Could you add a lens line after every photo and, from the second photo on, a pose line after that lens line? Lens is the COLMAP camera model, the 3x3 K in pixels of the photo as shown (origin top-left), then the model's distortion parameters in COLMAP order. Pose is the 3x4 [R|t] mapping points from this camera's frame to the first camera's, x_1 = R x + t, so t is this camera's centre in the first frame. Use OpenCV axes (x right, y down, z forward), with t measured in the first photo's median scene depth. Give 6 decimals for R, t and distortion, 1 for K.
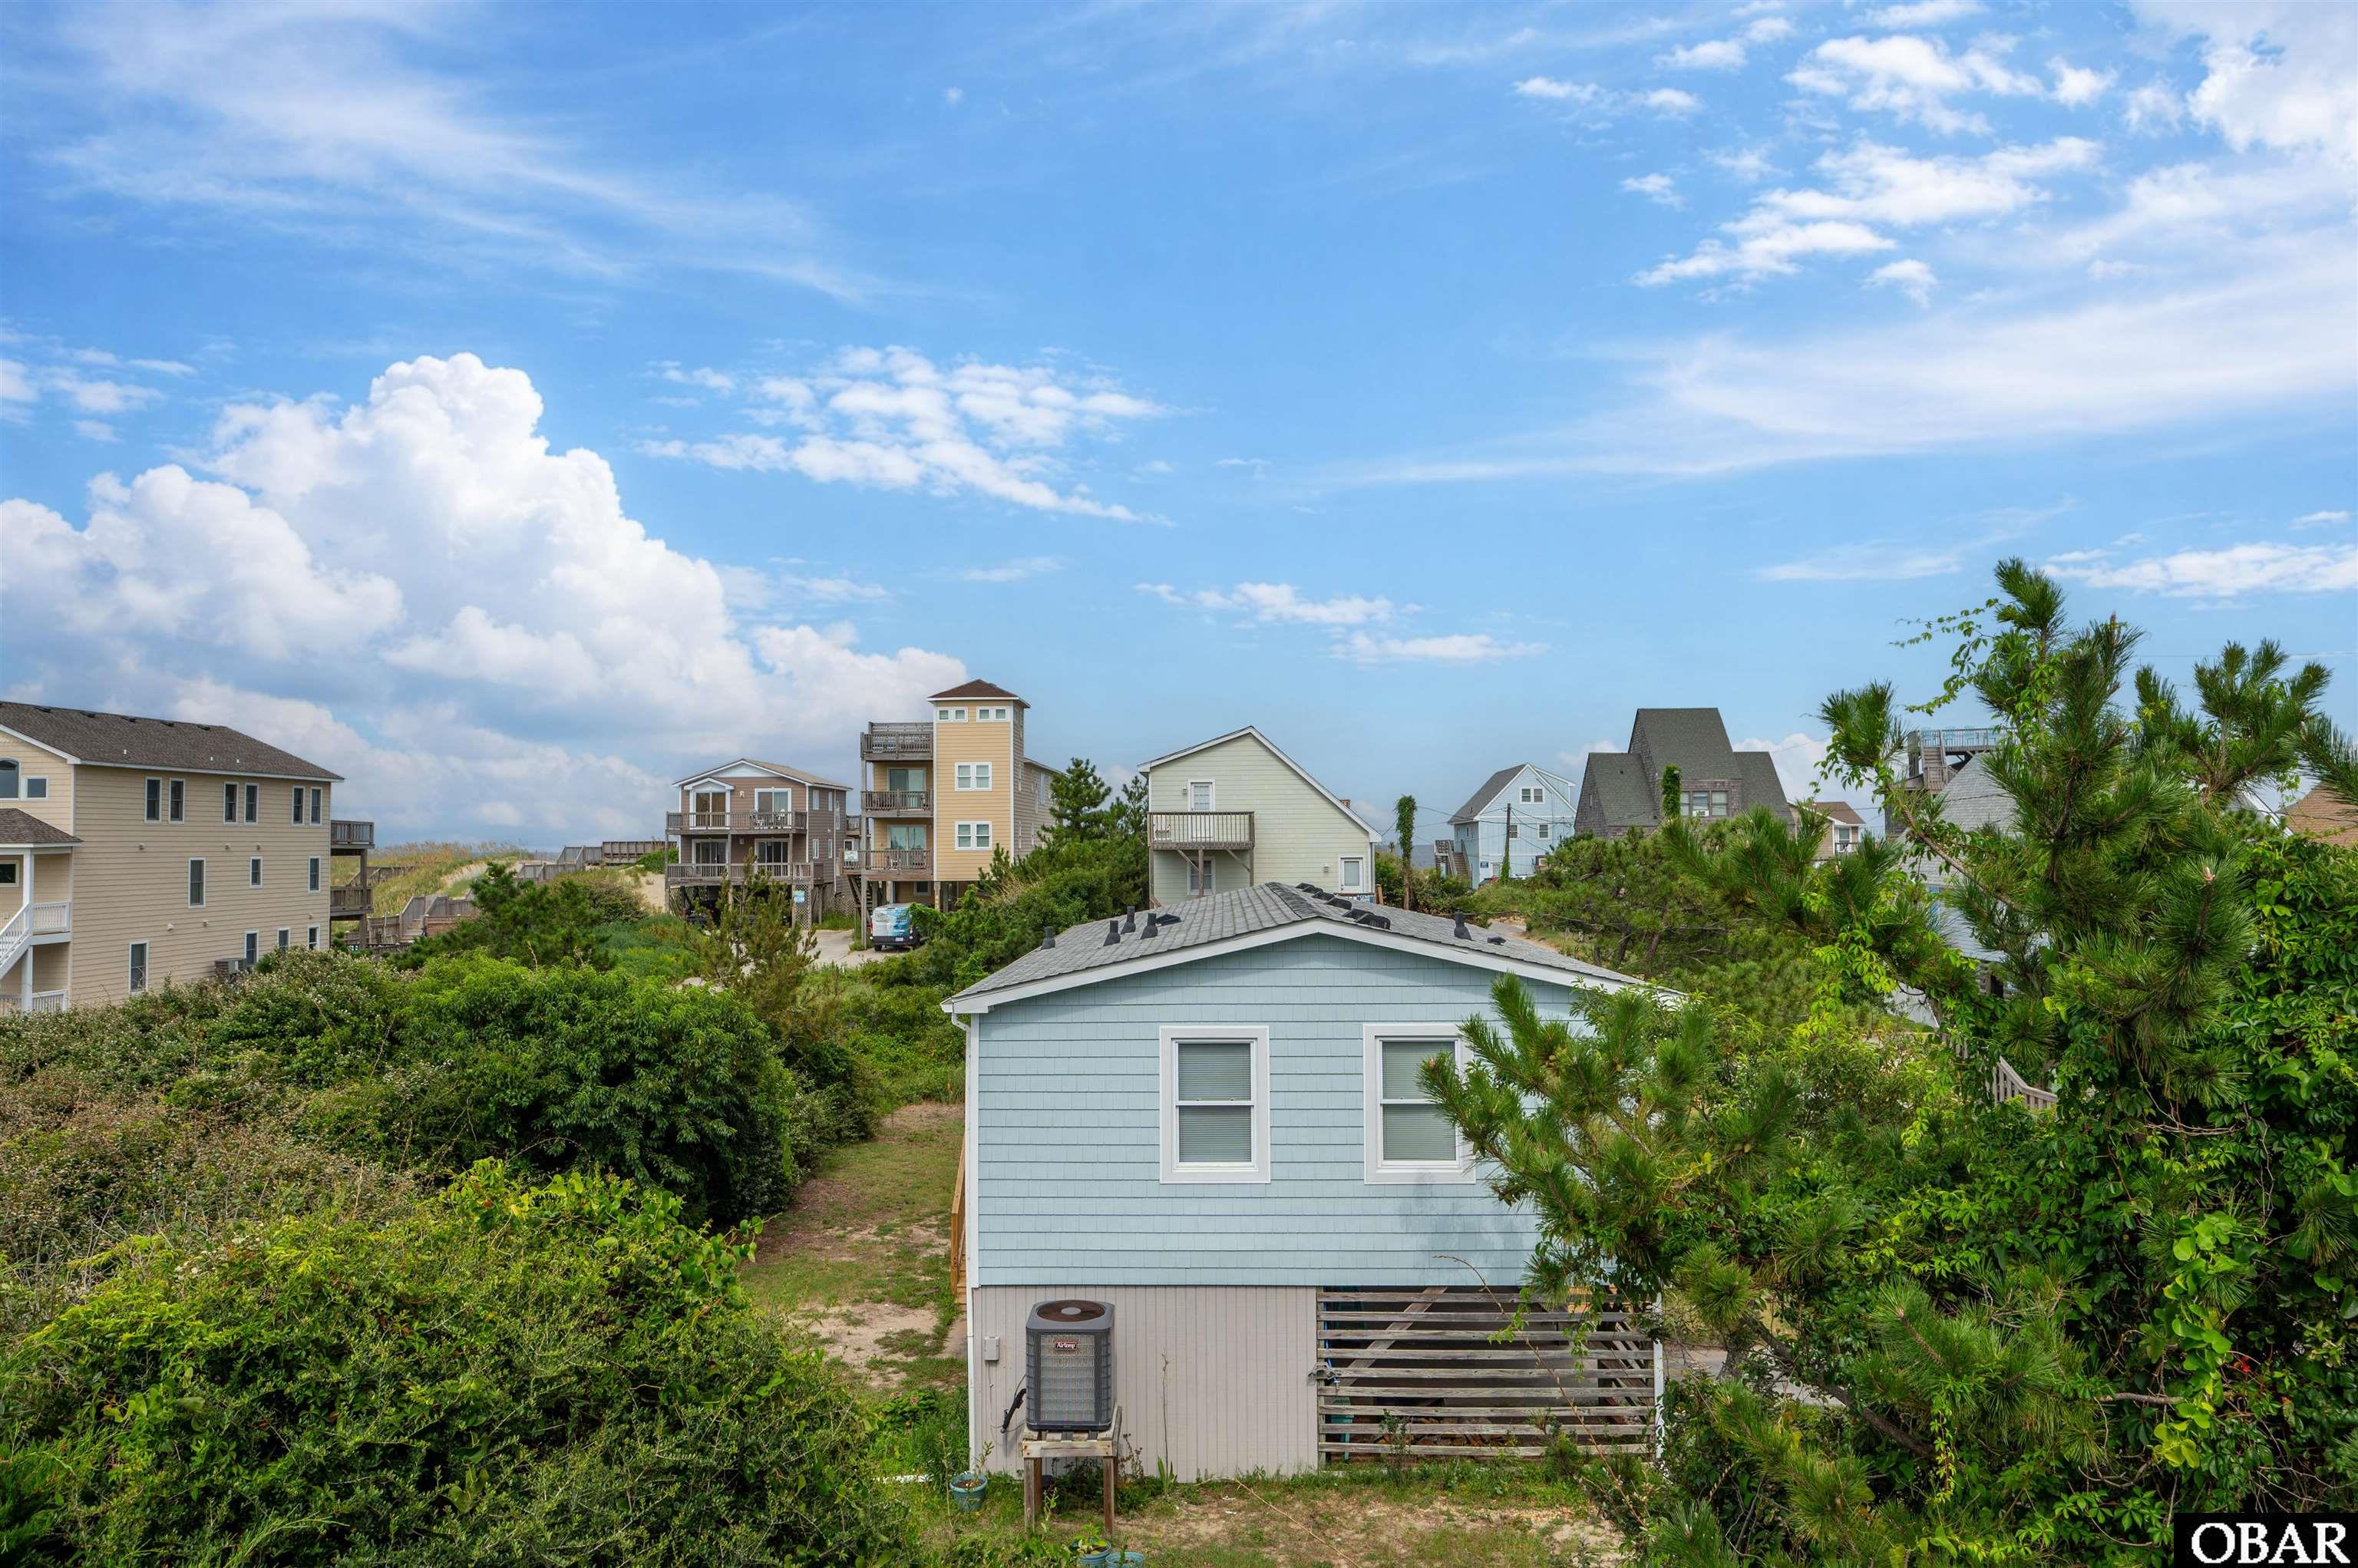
lens RADIAL K [[1696.8, 0, 1179.0], [0, 1696.8, 784.0], [0, 0, 1]] dist [-0.001967, 0.000223]
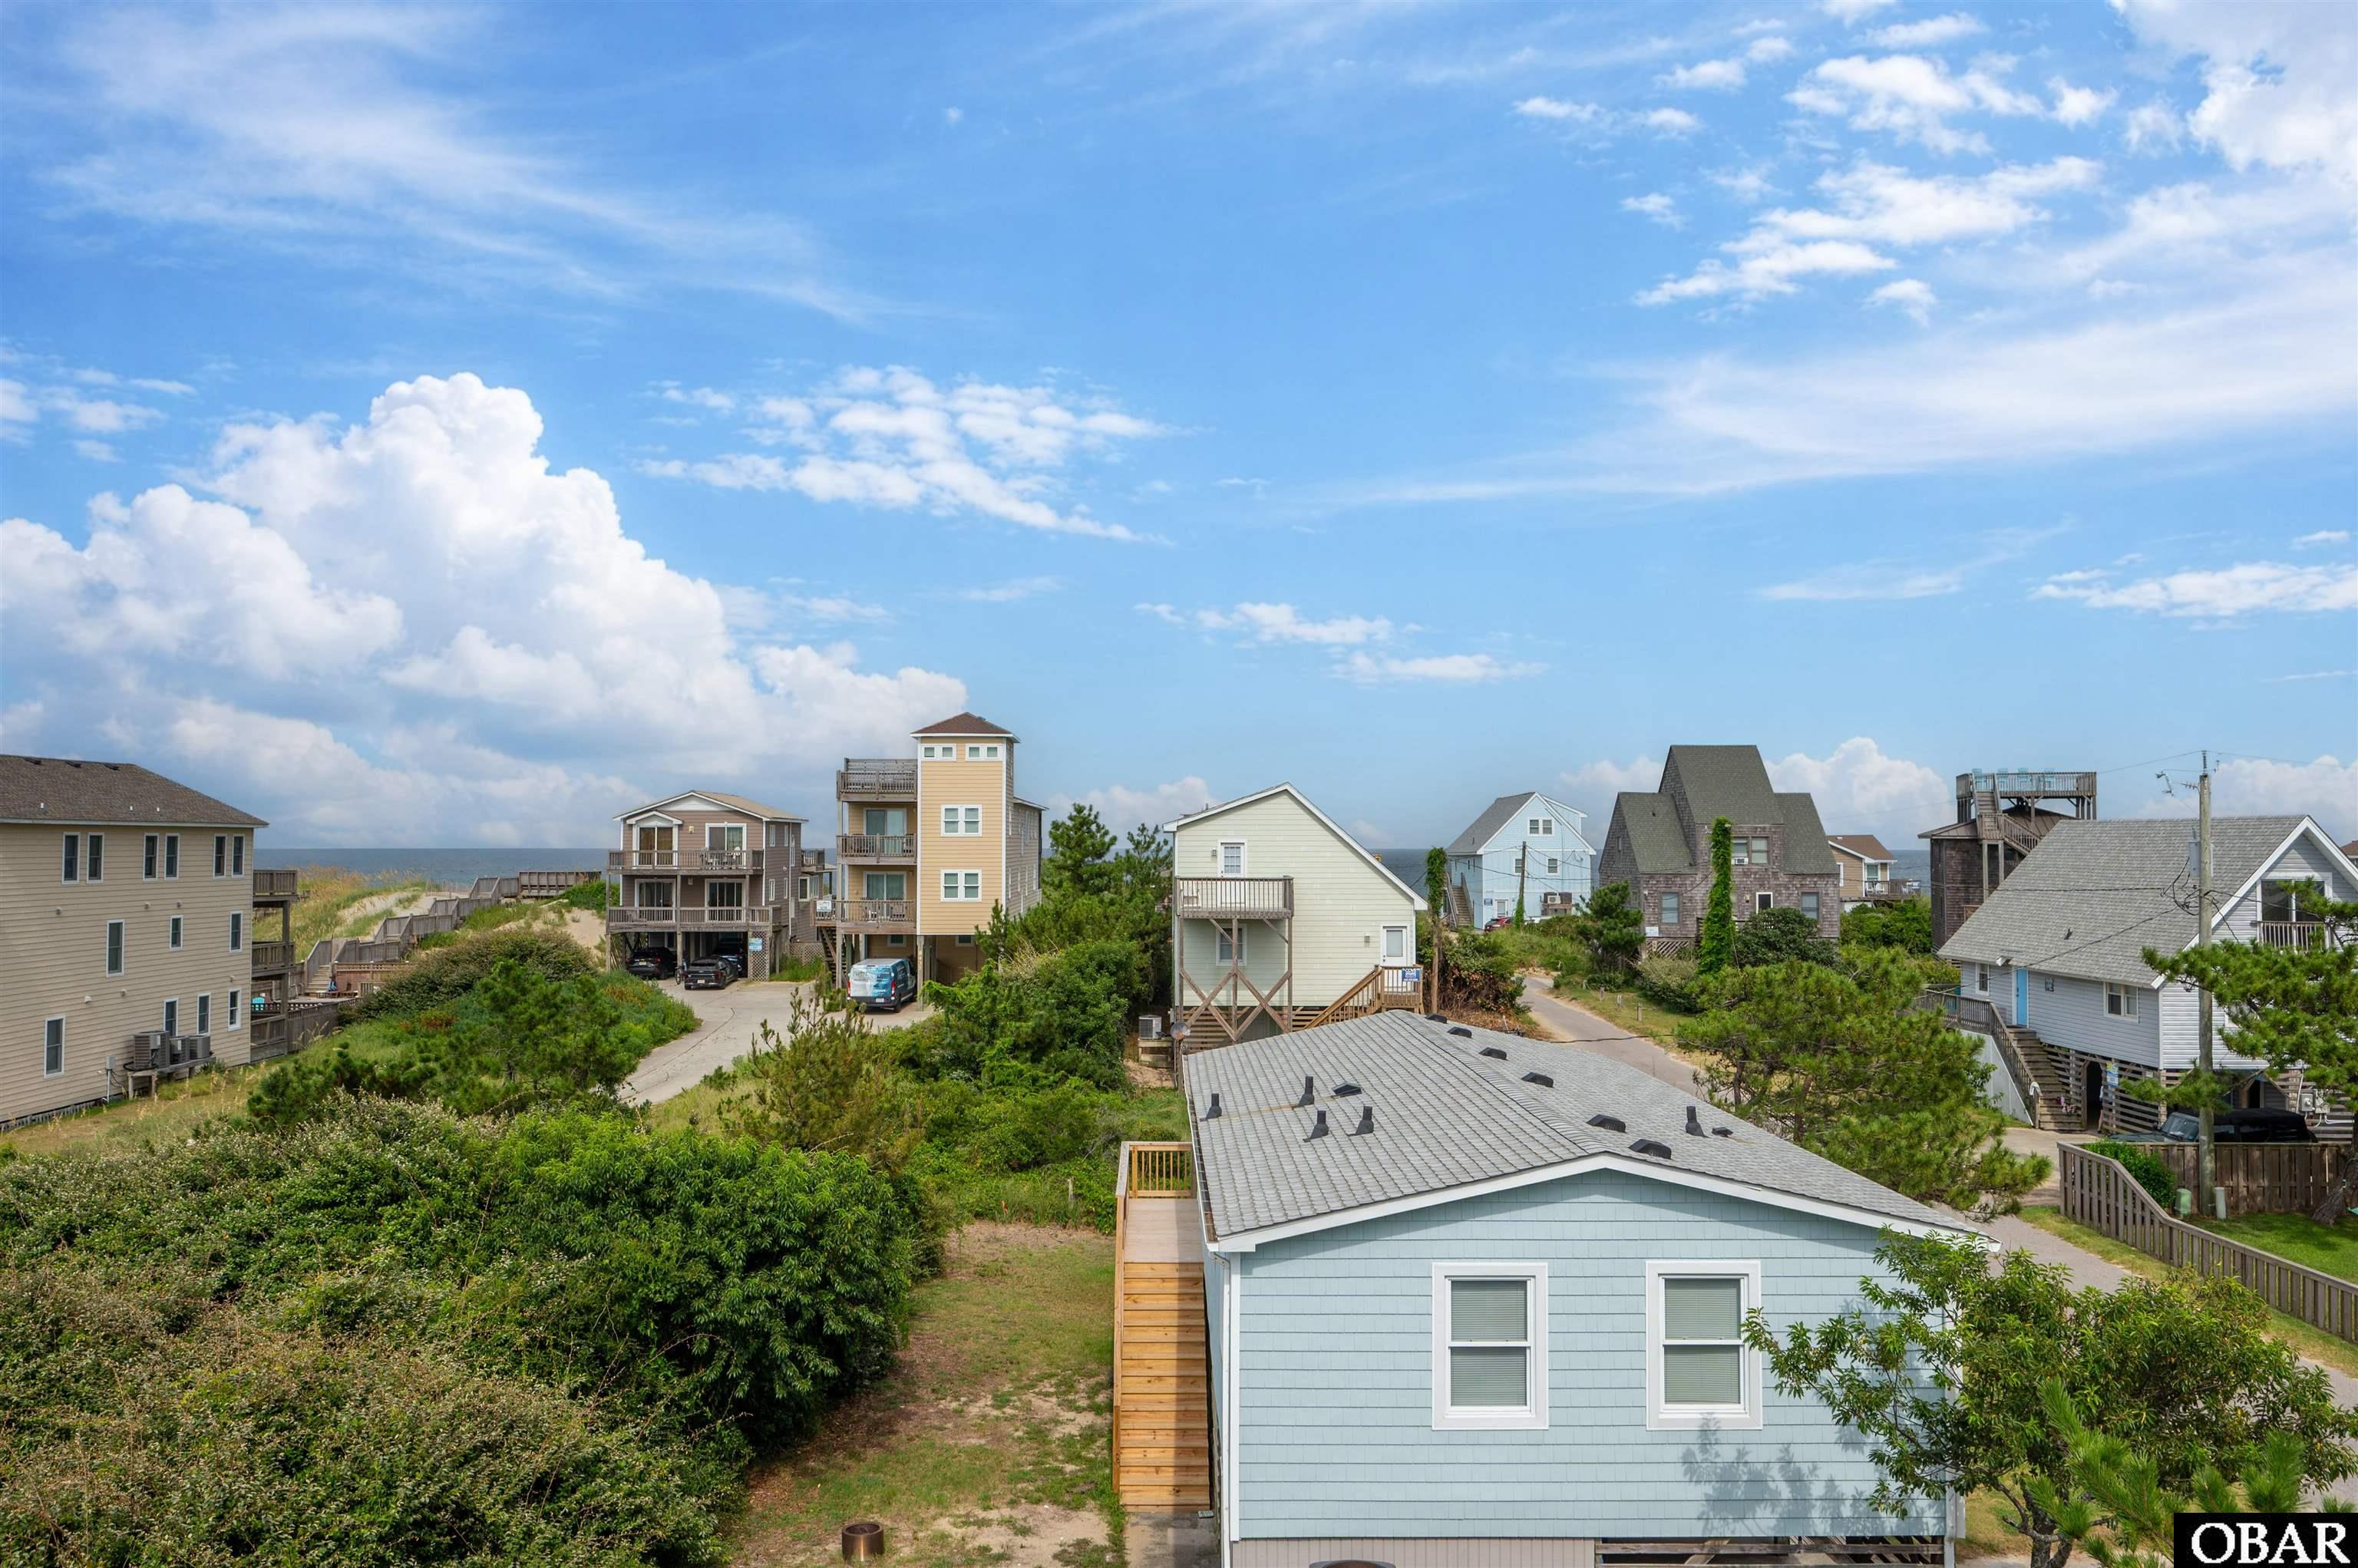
lens RADIAL K [[1875.1, 0, 1179.0], [0, 1875.1, 784.0], [0, 0, 1]] dist [-0.005563, 0.011470]
pose [[0.999022, 0.010544, 0.042933, -0.083241], [-0.010793, 0.999926, 0.005555, -0.053250], [-0.042871, -0.006013, 0.999063, -0.014193]]
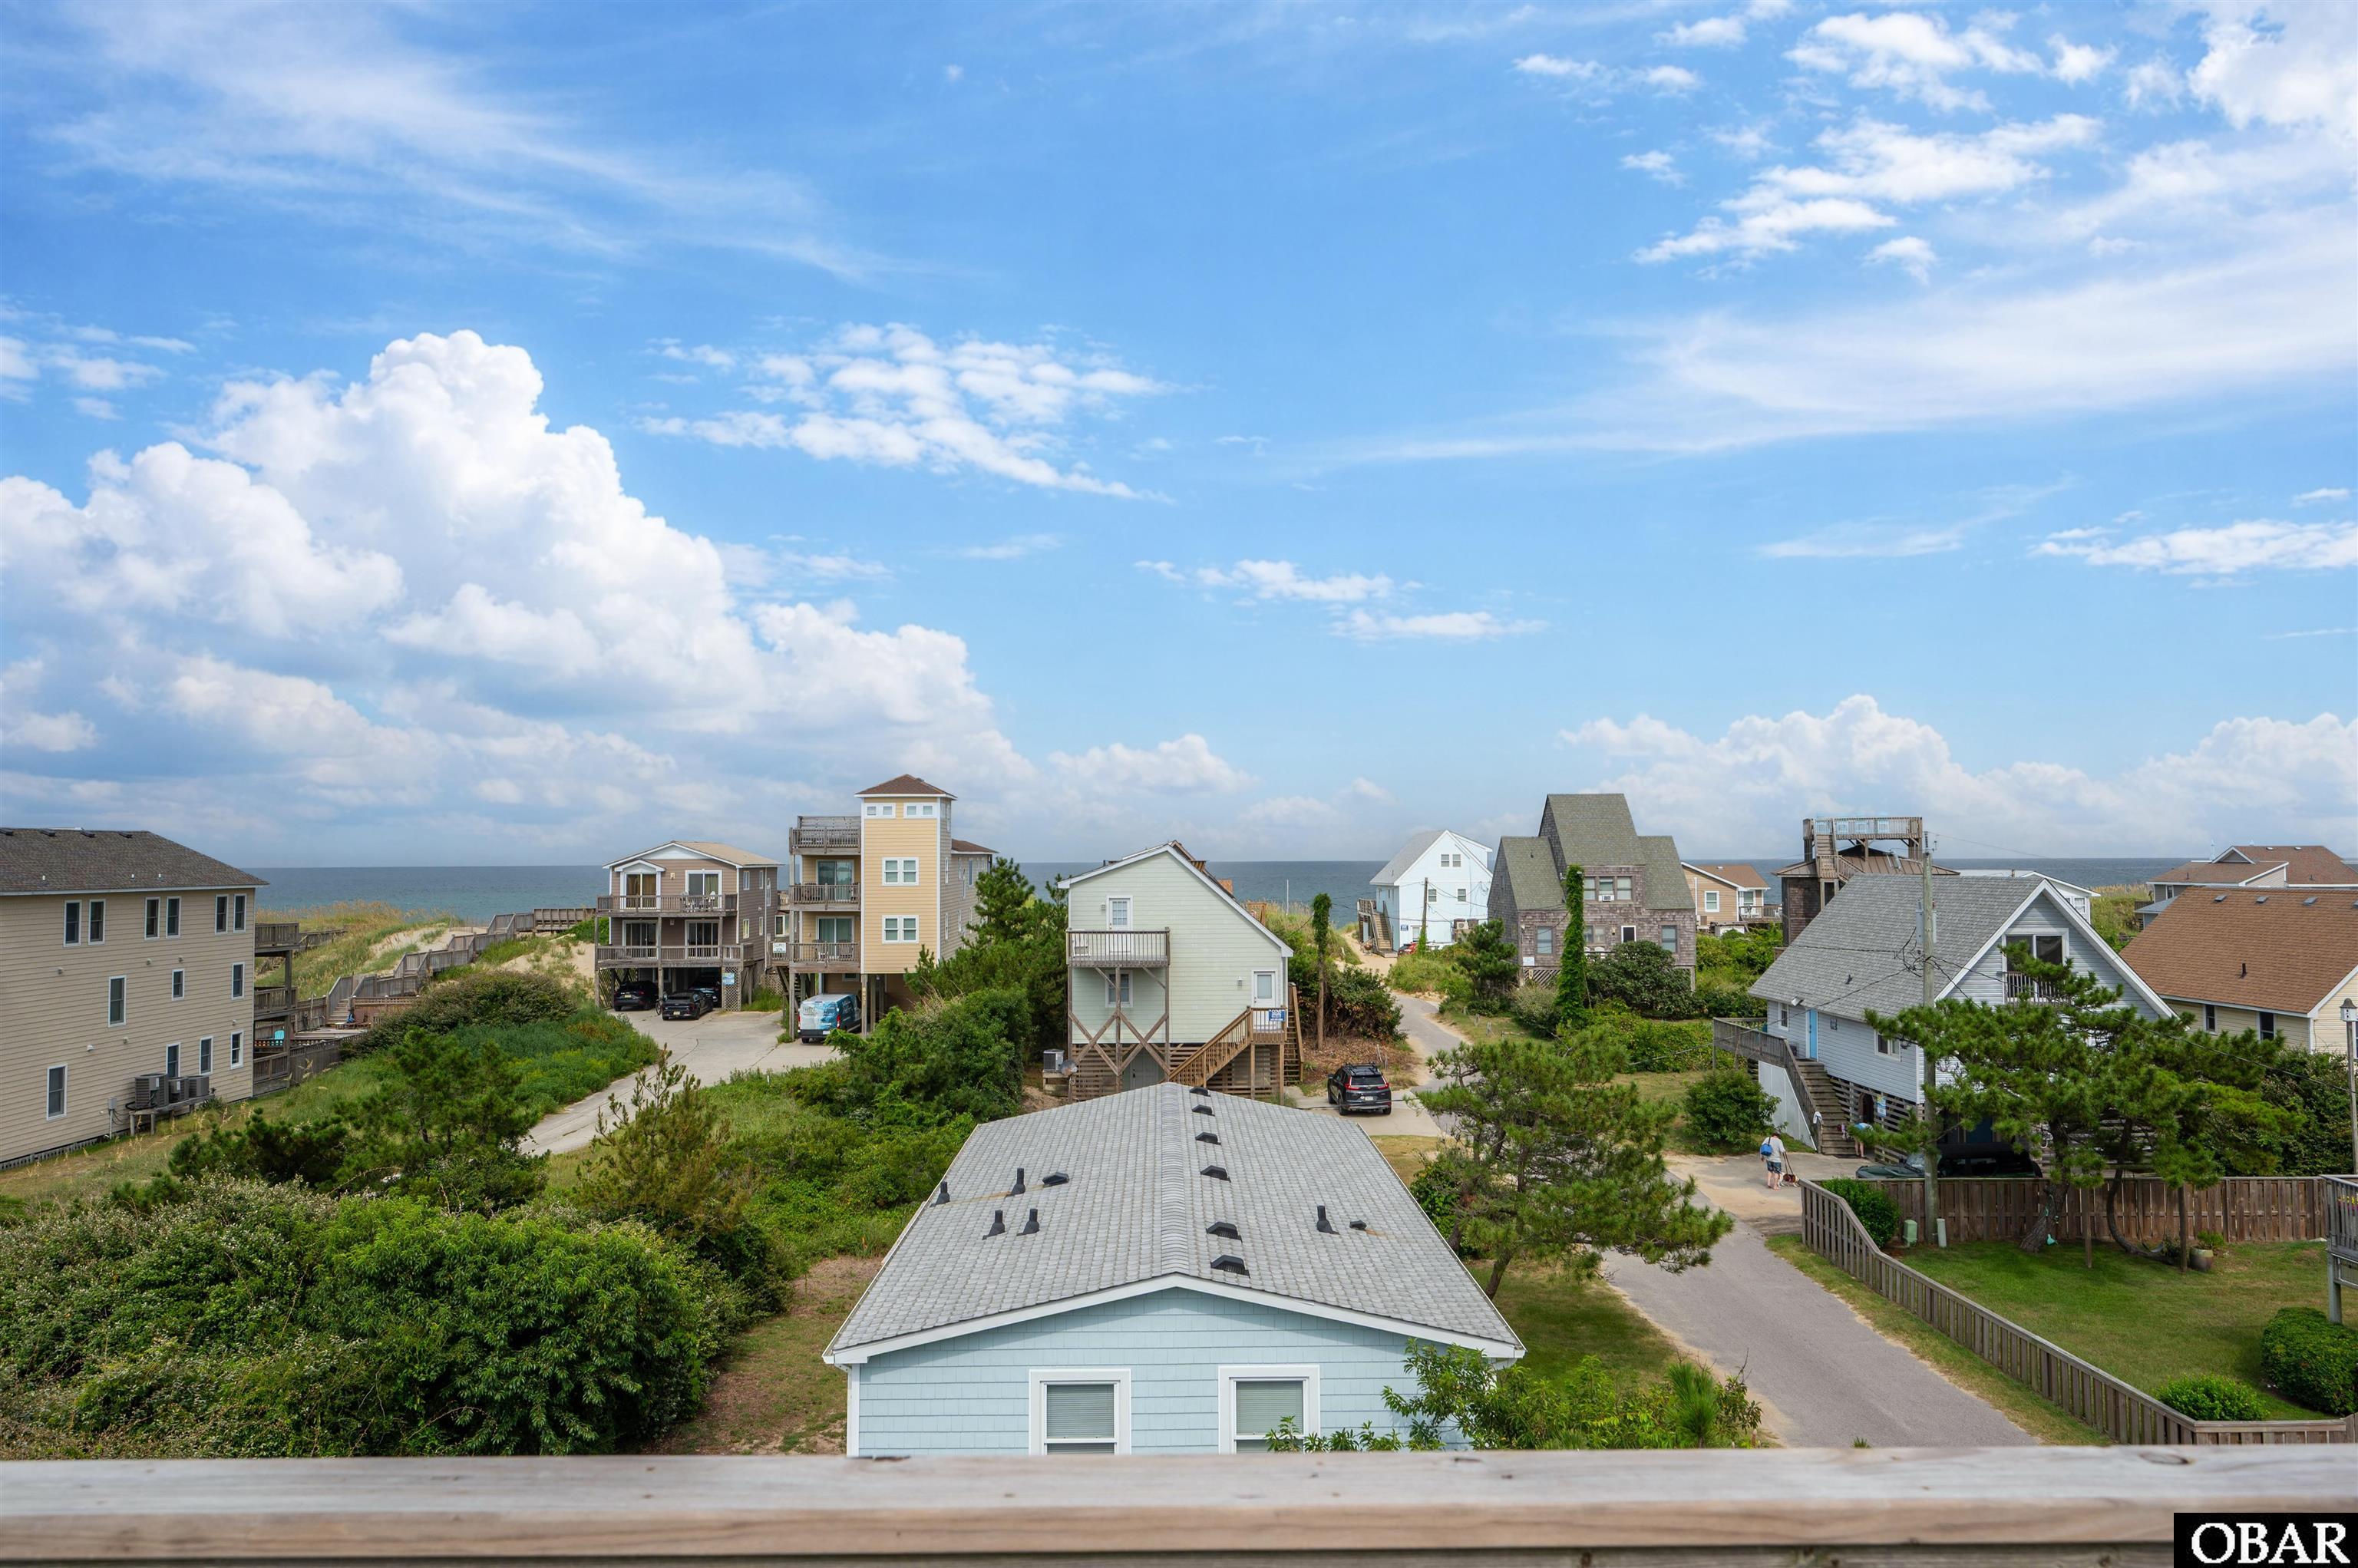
lens RADIAL K [[1672.4, 0, 1198.1], [0, 1672.4, 791.5], [0, 0, 1]] dist [-0.000887, 0.000615]
pose [[0.998899, 0.004982, 0.046639, 0.018288], [-0.005009, 0.999987, 0.000458, -0.093153], [-0.046636, -0.000691, 0.998912, -0.025436]]
